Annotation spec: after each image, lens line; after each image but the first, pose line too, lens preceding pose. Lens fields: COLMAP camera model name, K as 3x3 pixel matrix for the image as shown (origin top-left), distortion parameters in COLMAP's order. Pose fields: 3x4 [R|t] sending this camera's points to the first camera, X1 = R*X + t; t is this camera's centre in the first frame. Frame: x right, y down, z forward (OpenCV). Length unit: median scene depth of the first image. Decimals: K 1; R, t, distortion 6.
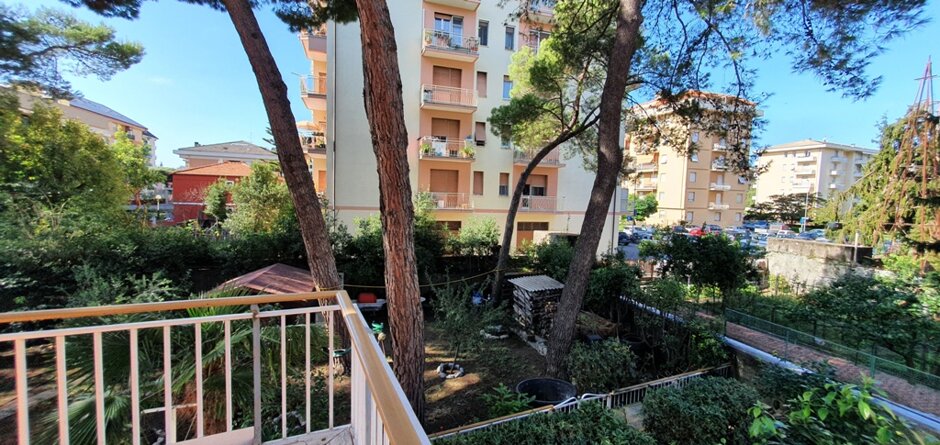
lens RADIAL K [[374.2, 0, 468.1], [0, 374.2, 220.3], [0, 0, 1]] dist [0.008717, -0.000129]
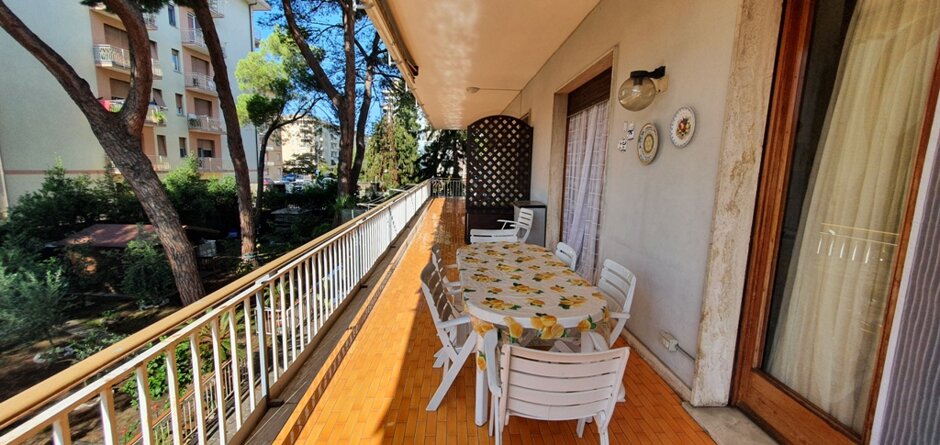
lens RADIAL K [[374.2, 0, 468.1], [0, 374.2, 220.3], [0, 0, 1]] dist [0.008717, -0.000129]
pose [[0.366492, -0.151849, 0.917946, -0.788245], [0.045801, 0.988341, 0.145207, -0.003103], [-0.929293, -0.011174, 0.369174, -0.279694]]
